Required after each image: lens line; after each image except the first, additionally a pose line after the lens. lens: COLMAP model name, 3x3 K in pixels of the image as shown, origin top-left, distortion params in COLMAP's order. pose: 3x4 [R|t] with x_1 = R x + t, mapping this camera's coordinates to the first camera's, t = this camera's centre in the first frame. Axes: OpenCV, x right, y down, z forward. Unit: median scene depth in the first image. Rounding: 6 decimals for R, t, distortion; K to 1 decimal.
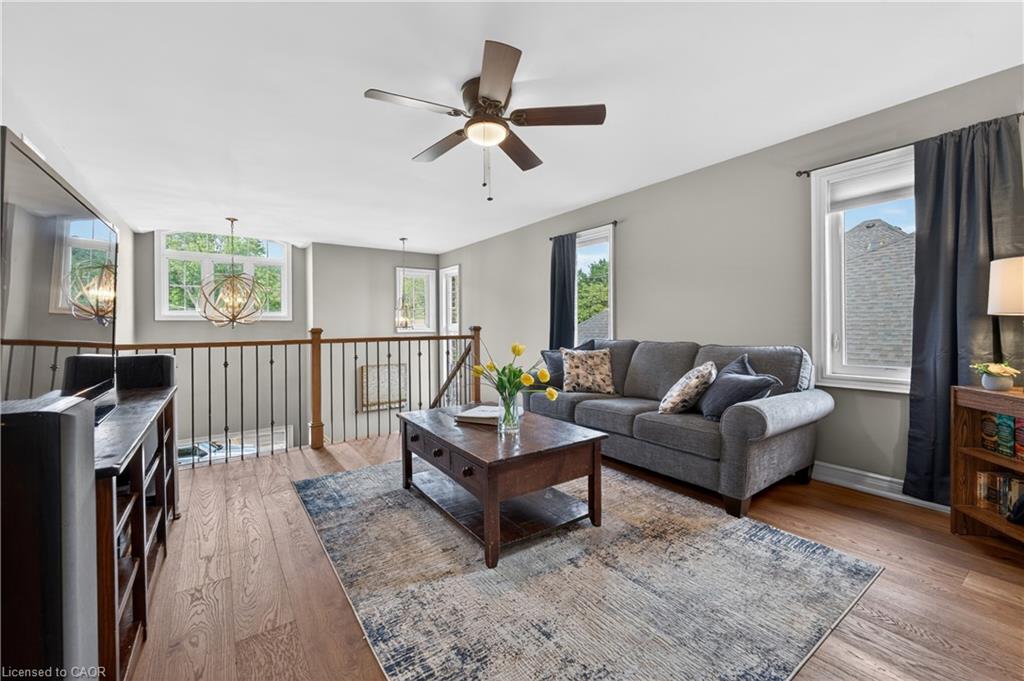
lens RADIAL K [[416.0, 0, 510.2], [0, 416.0, 325.8], [0, 0, 1]] dist [-0.002962, -0.000217]
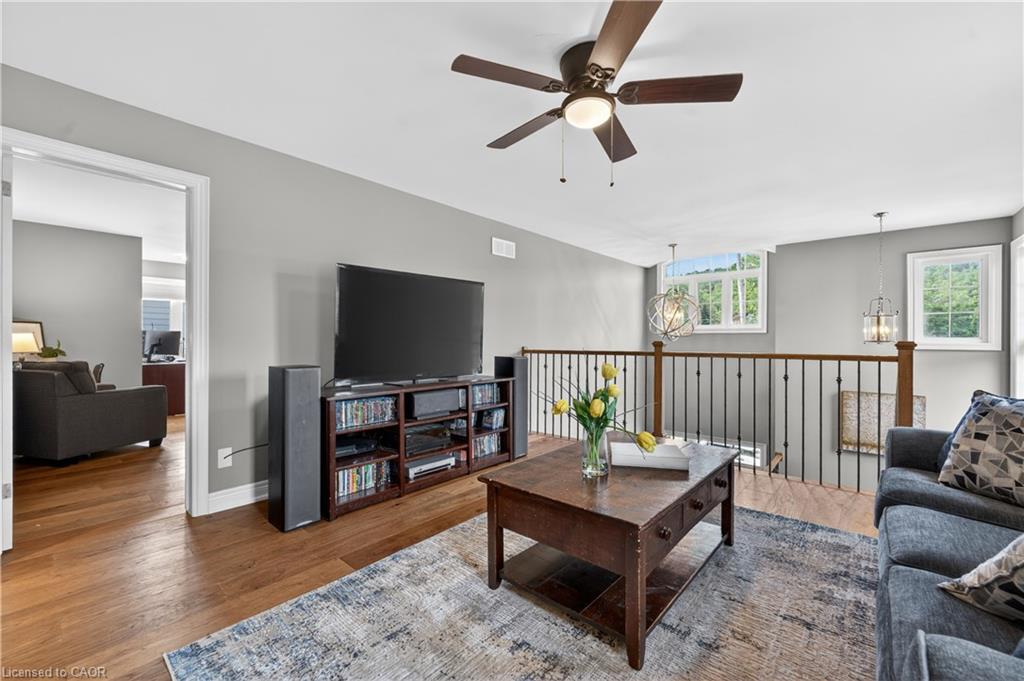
lens RADIAL K [[416.0, 0, 512.6], [0, 416.0, 340.4], [0, 0, 1]] dist [-0.002962, -0.000217]
pose [[0.240938, 0.009491, -0.970494, 0.435918], [-0.004746, 0.999952, 0.008601, -0.003167], [0.970529, 0.002533, 0.240971, 0.389458]]
